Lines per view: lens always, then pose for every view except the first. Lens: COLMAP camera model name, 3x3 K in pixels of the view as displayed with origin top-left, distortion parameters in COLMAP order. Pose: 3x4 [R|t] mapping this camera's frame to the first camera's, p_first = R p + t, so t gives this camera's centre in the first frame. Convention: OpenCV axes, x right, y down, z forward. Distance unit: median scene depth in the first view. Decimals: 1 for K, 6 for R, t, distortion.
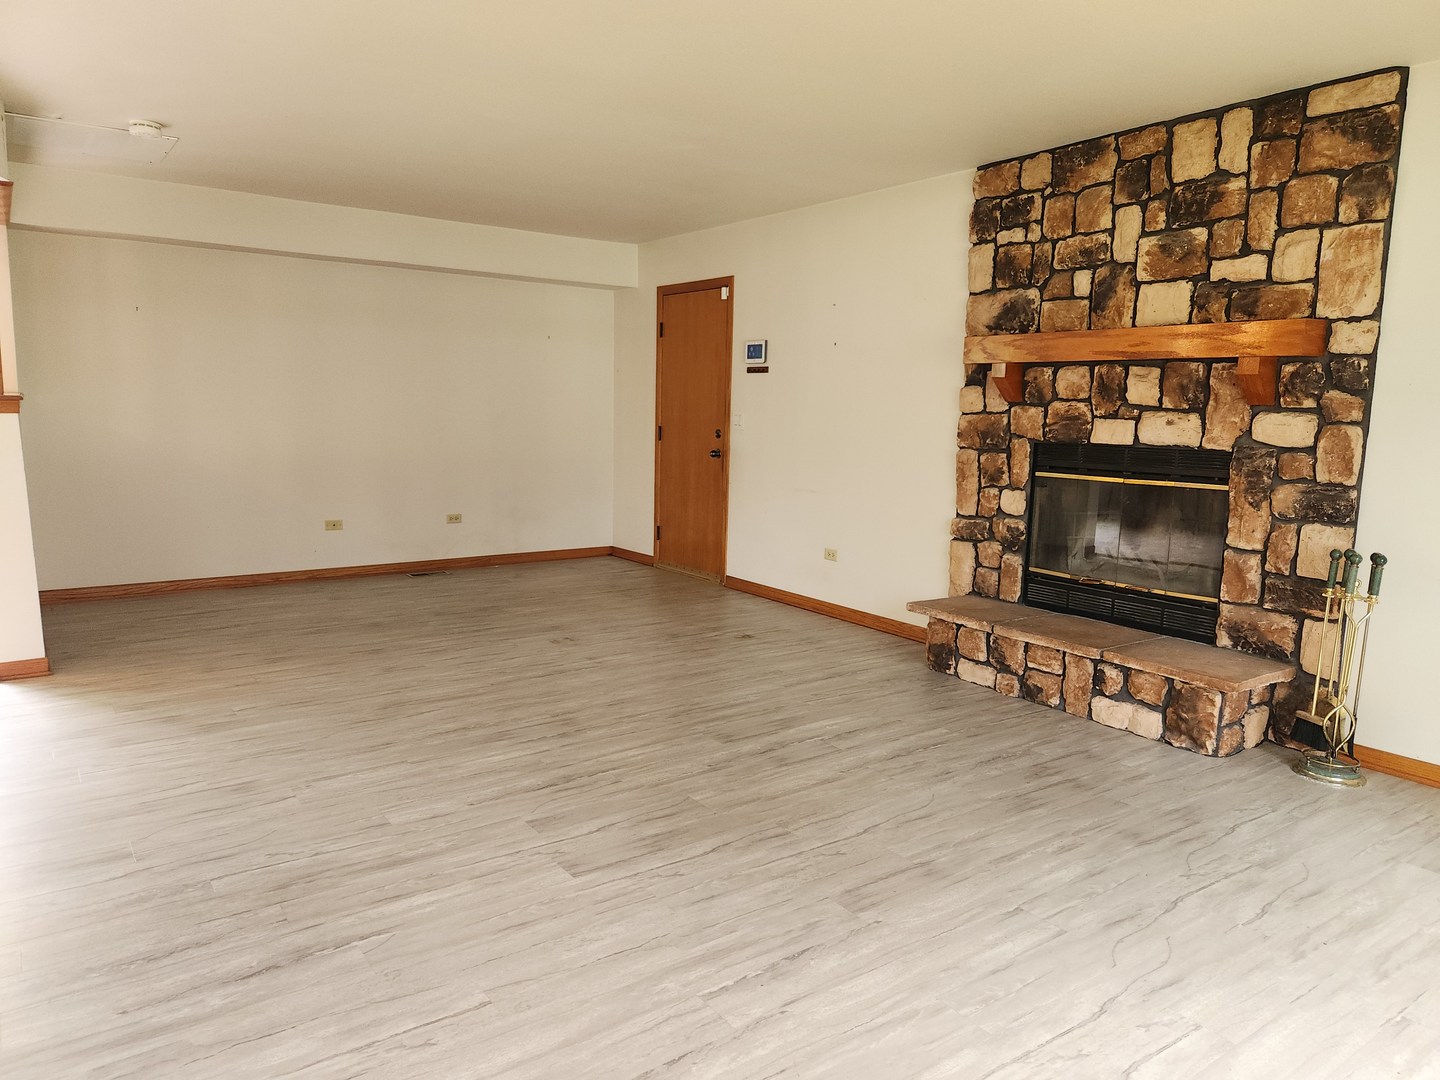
lens RADIAL K [[974.2, 0, 714.0], [0, 974.2, 546.4], [0, 0, 1]] dist [0.061951, -0.045031]
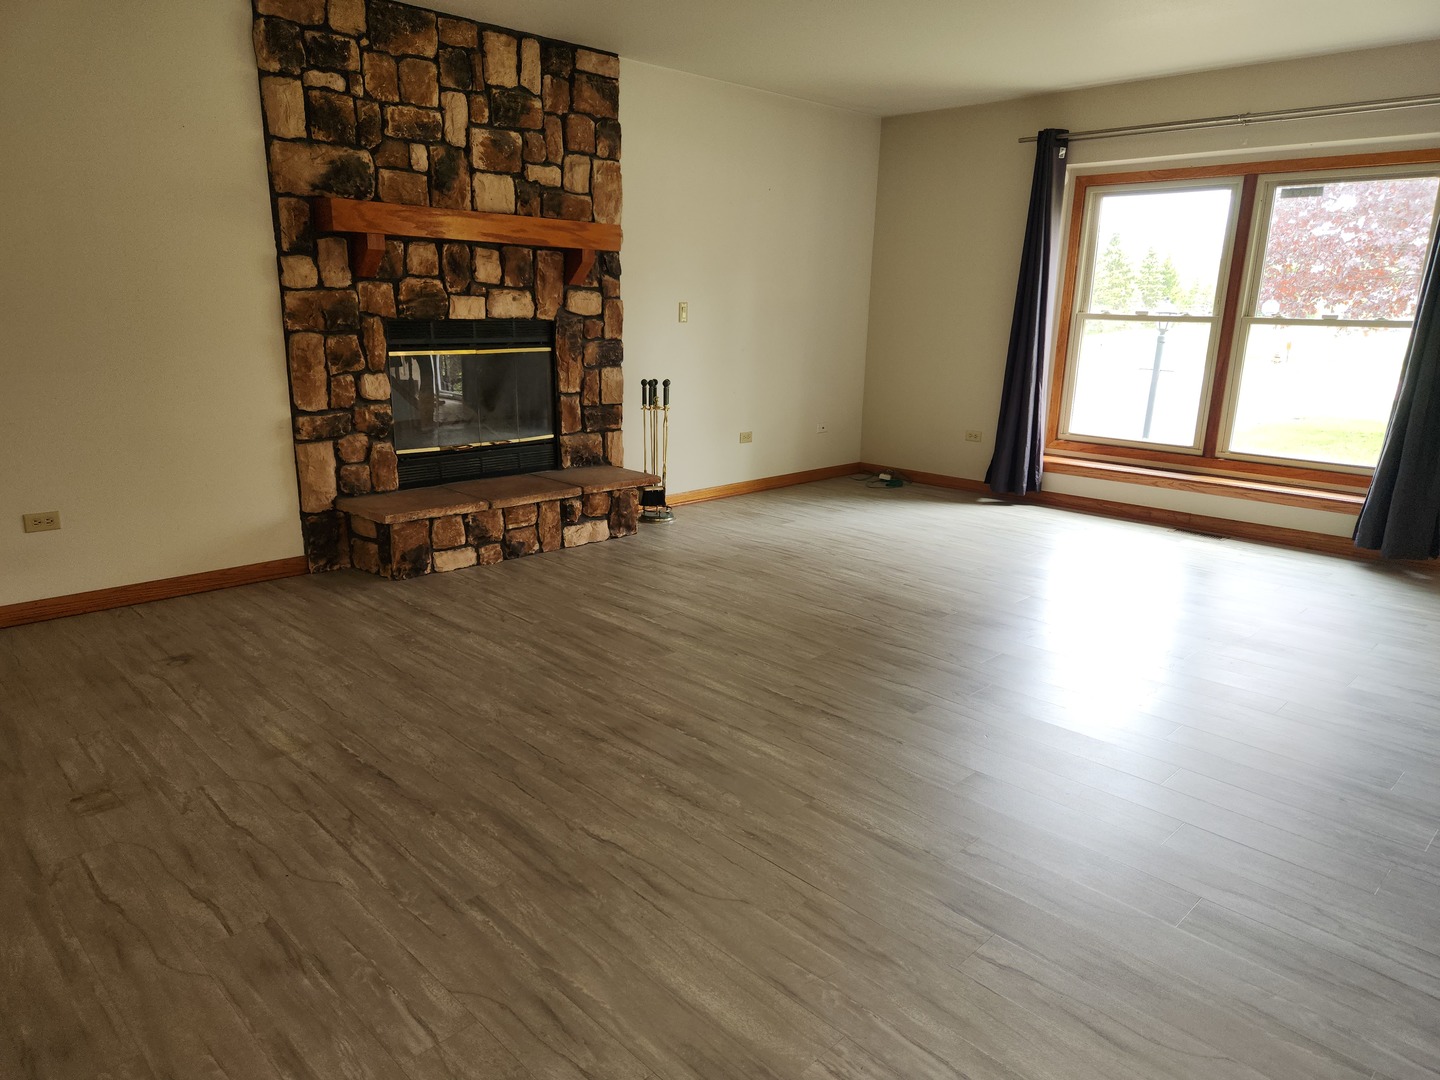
lens RADIAL K [[974.2, 0, 721.2], [0, 974.2, 552.5], [0, 0, 1]] dist [0.061951, -0.045031]
pose [[-0.172734, -0.276329, 0.945413, -0.811704], [0.117972, 0.947127, 0.298384, -0.161028], [-0.977878, 0.163074, -0.131002, 0.969794]]
